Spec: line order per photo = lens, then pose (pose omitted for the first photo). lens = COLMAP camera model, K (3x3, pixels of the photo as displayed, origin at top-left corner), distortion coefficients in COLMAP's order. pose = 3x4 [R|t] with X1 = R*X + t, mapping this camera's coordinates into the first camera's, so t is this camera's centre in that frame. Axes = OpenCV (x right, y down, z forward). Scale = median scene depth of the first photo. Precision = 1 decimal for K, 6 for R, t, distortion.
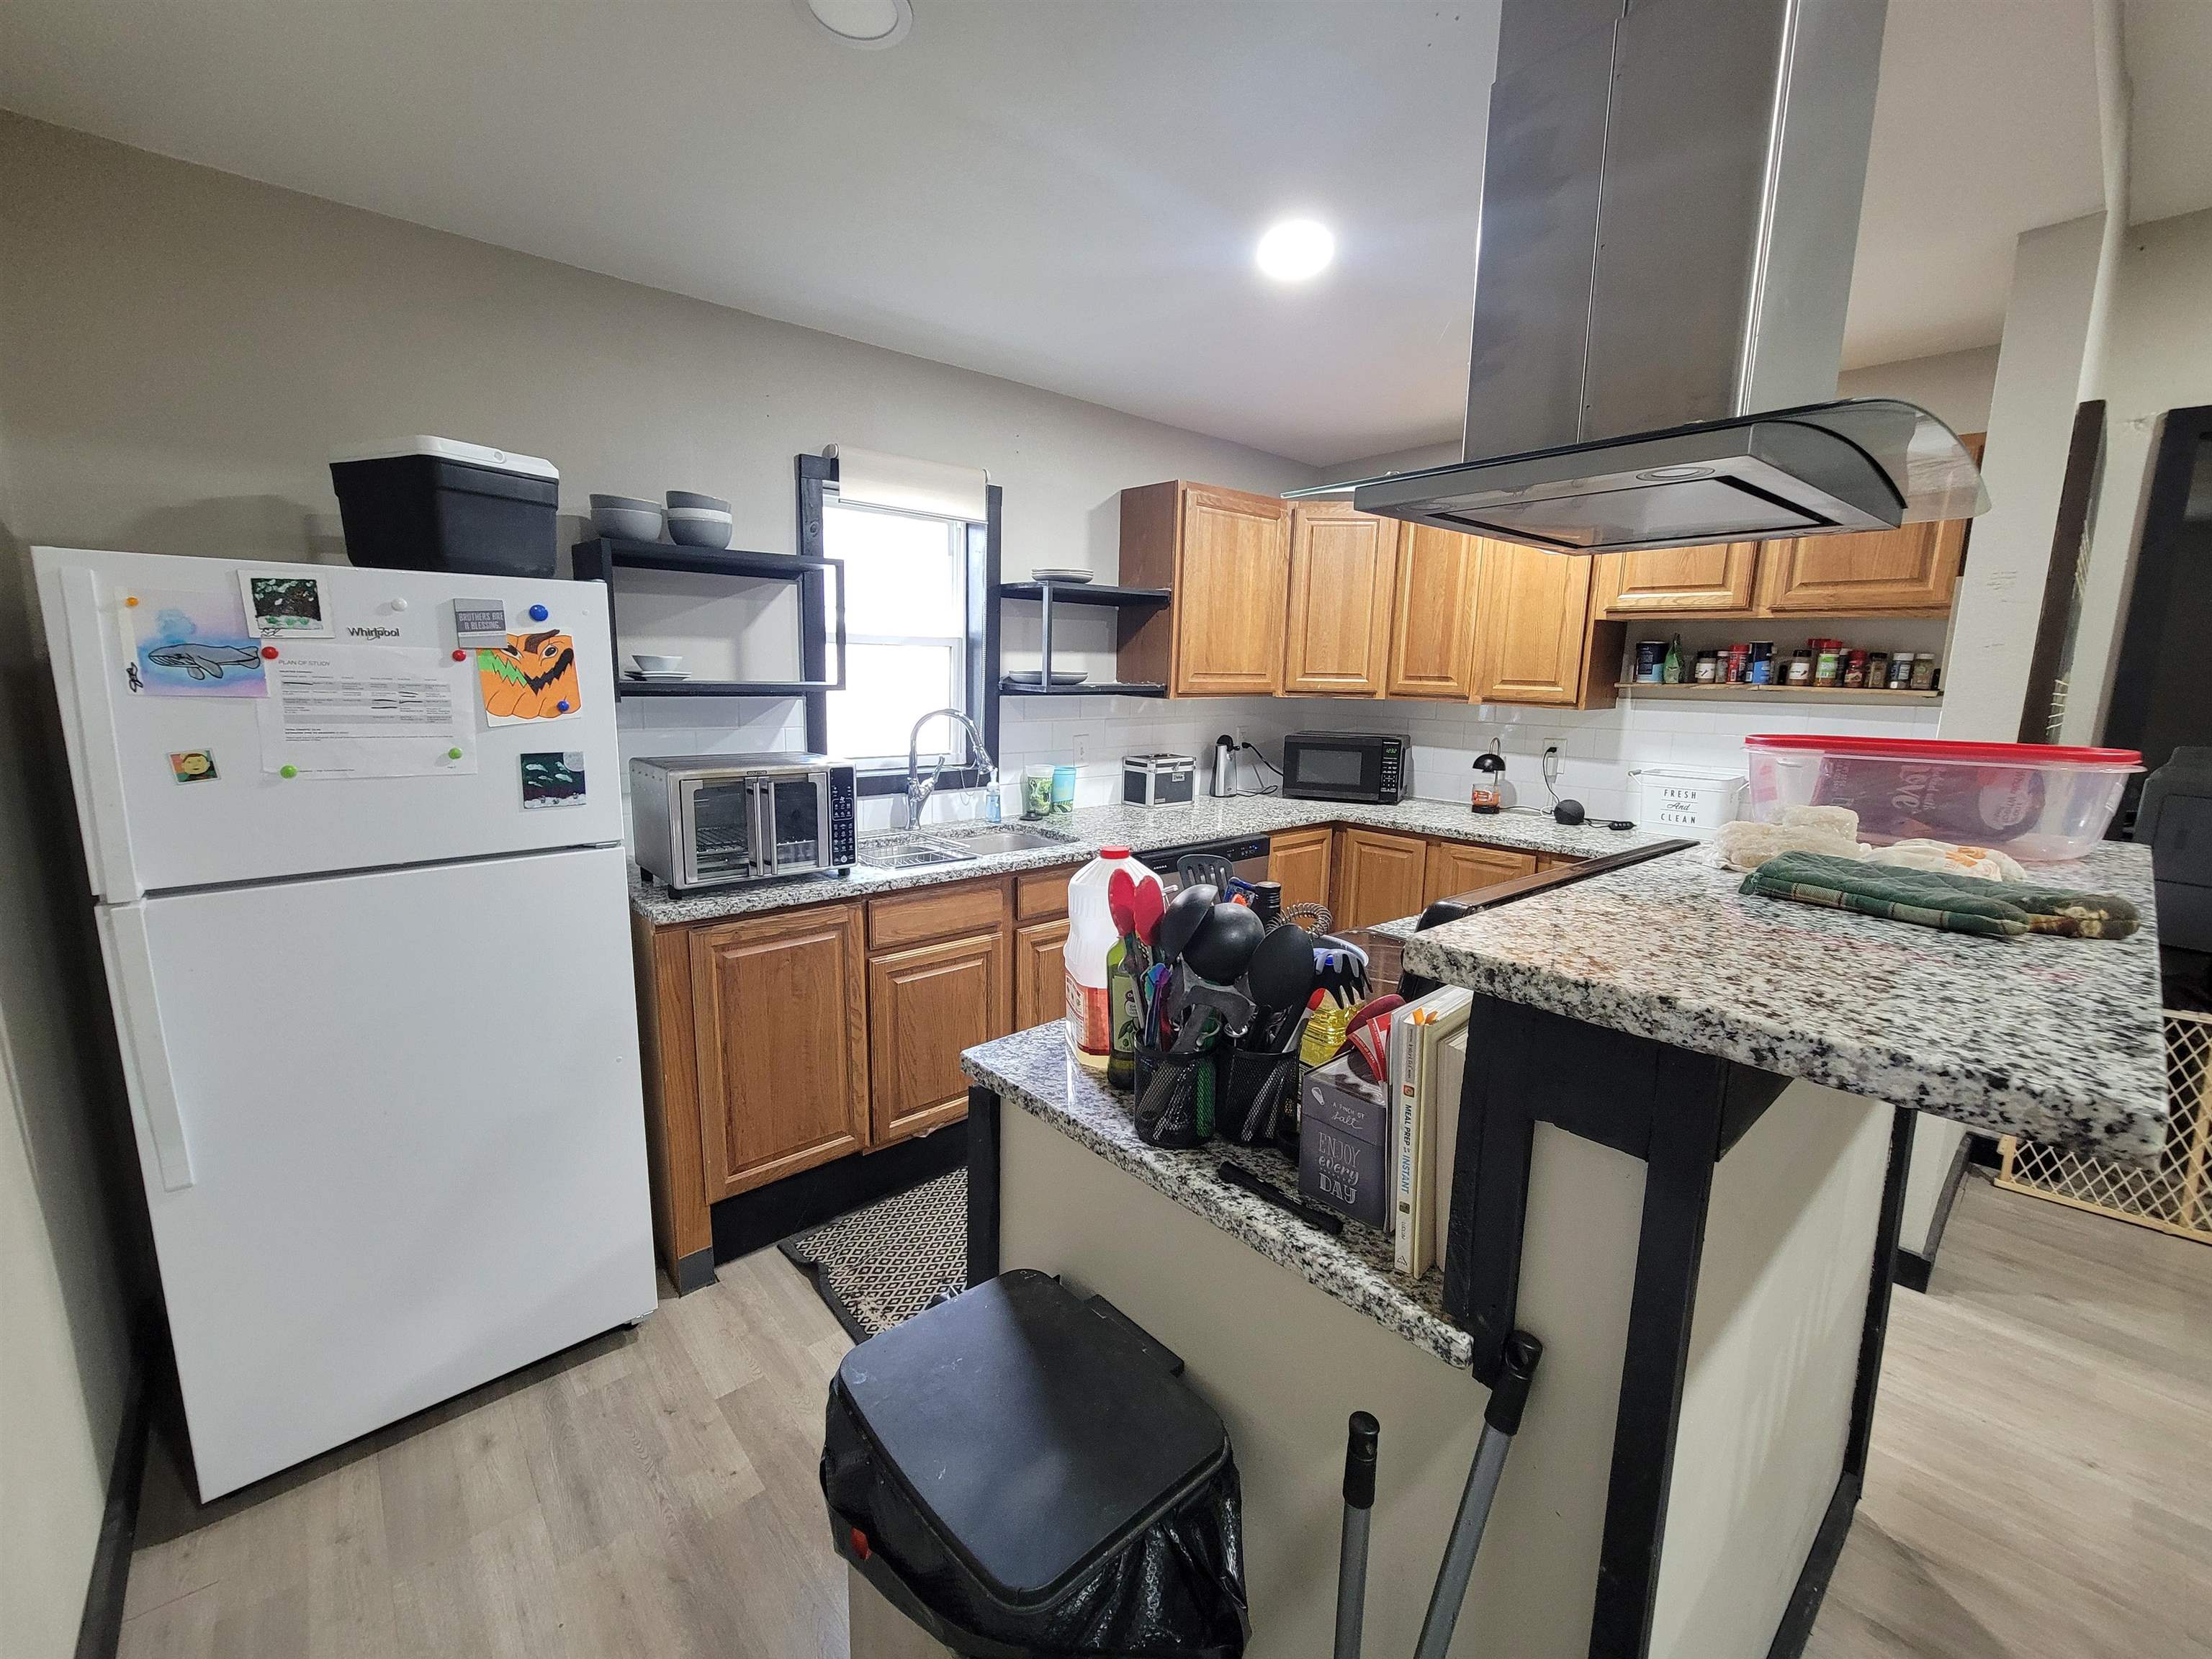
lens RADIAL K [[908.1, 0, 1098.1], [0, 908.1, 819.4], [0, 0, 1]] dist [-0.000308, 0.000820]
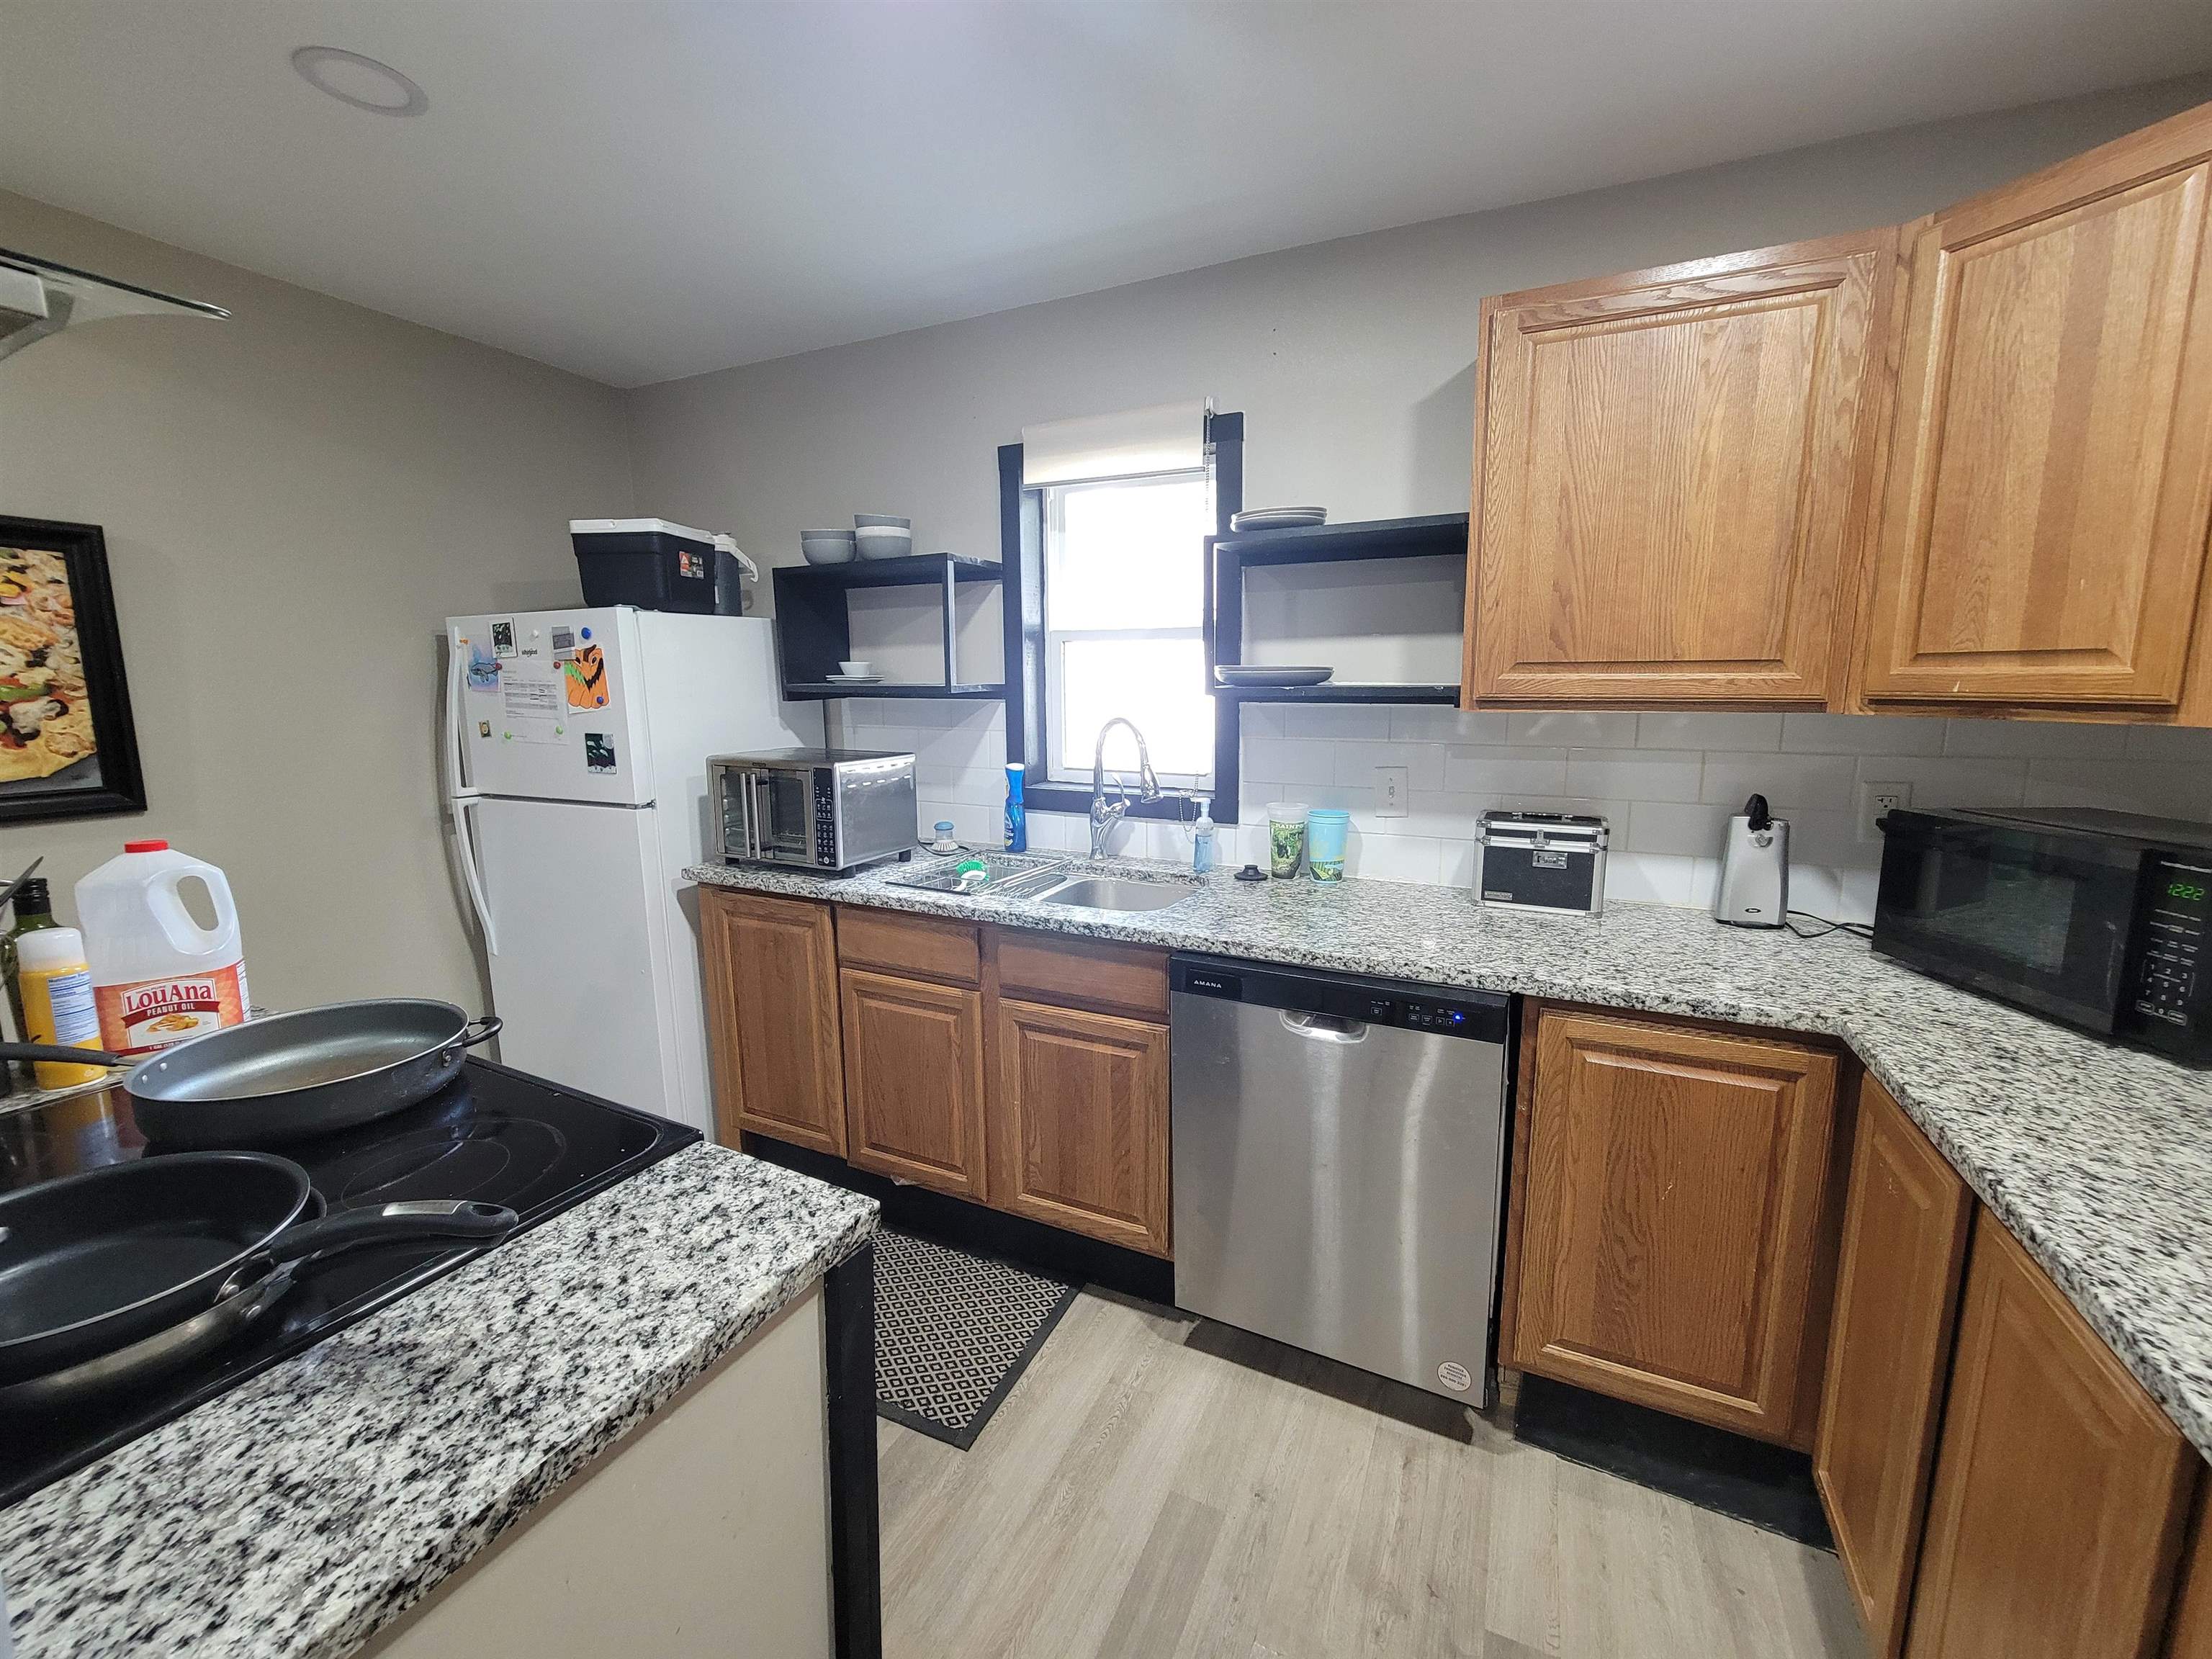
lens RADIAL K [[908.1, 0, 1098.1], [0, 908.1, 819.4], [0, 0, 1]] dist [-0.000308, 0.000820]
pose [[0.398194, 0.124607, -0.908798, 0.710847], [-0.138577, 0.987532, 0.074684, -0.112046], [0.906773, 0.096200, 0.410497, 0.829268]]
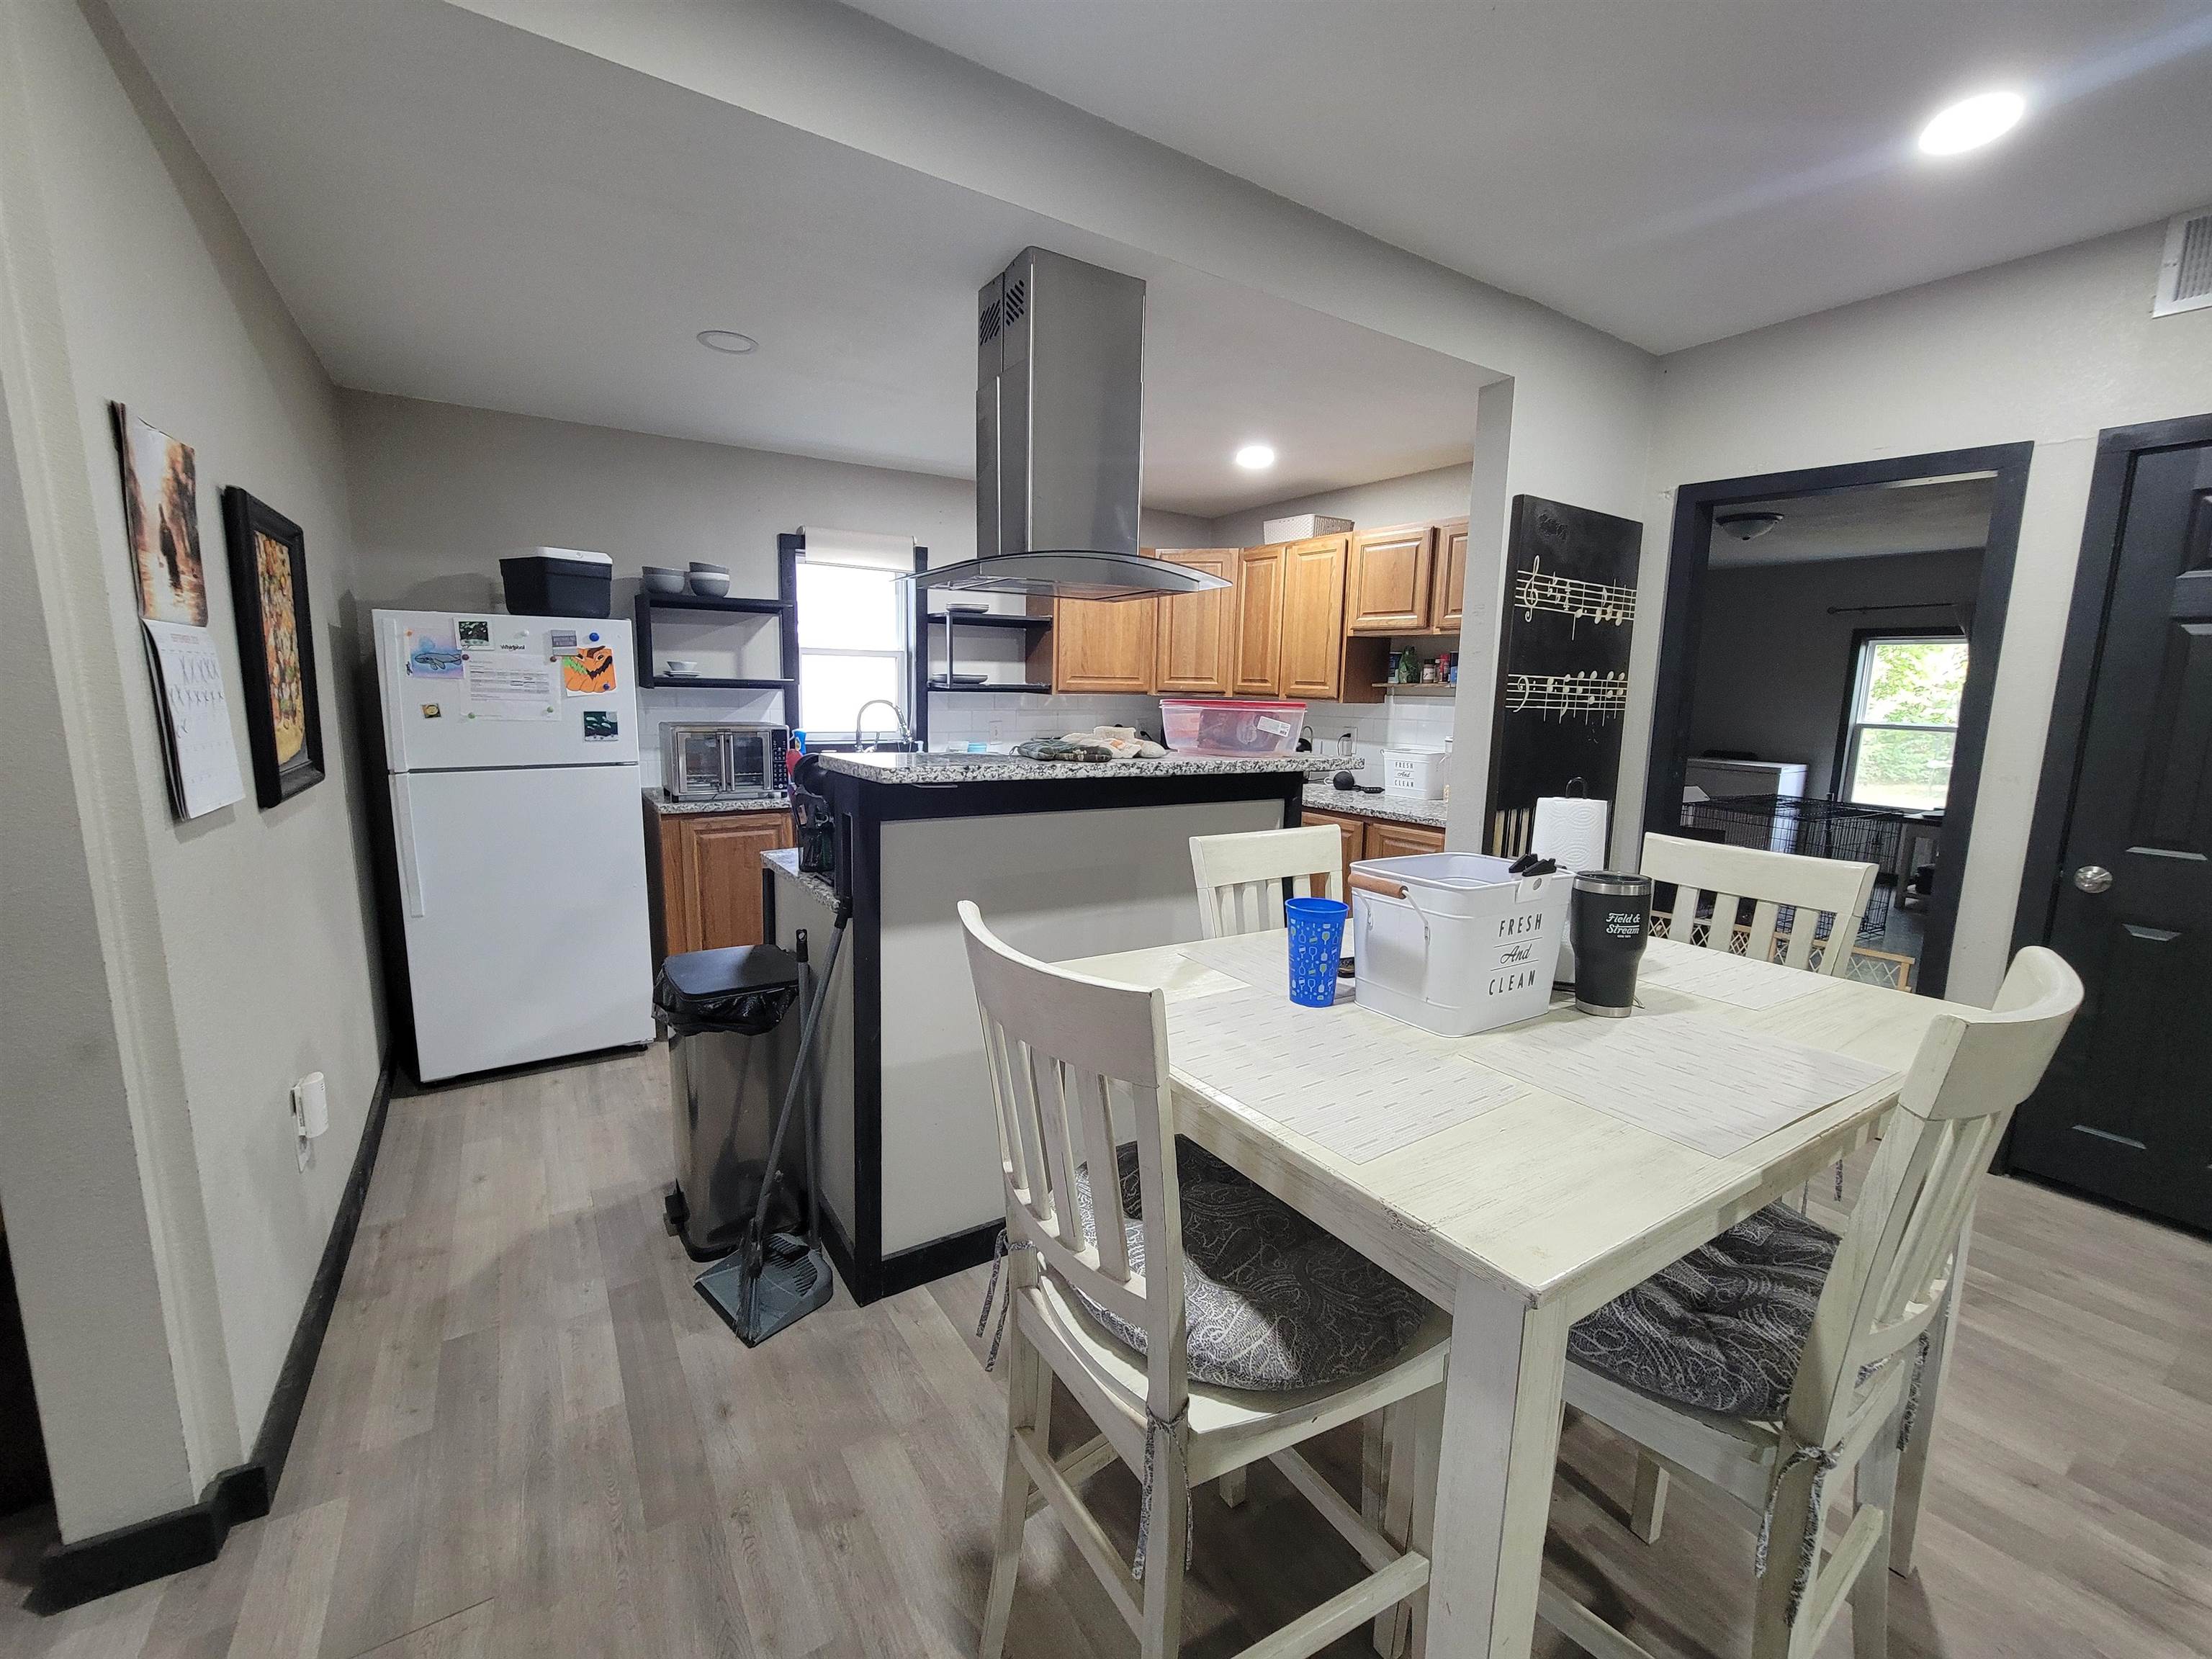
lens RADIAL K [[908.1, 0, 1098.1], [0, 908.1, 819.4], [0, 0, 1]] dist [-0.000308, 0.000820]
pose [[0.989270, 0.023824, -0.144144, 0.502170], [-0.026376, 0.999527, -0.015814, 0.110601], [0.143699, 0.019446, 0.989430, -0.509909]]
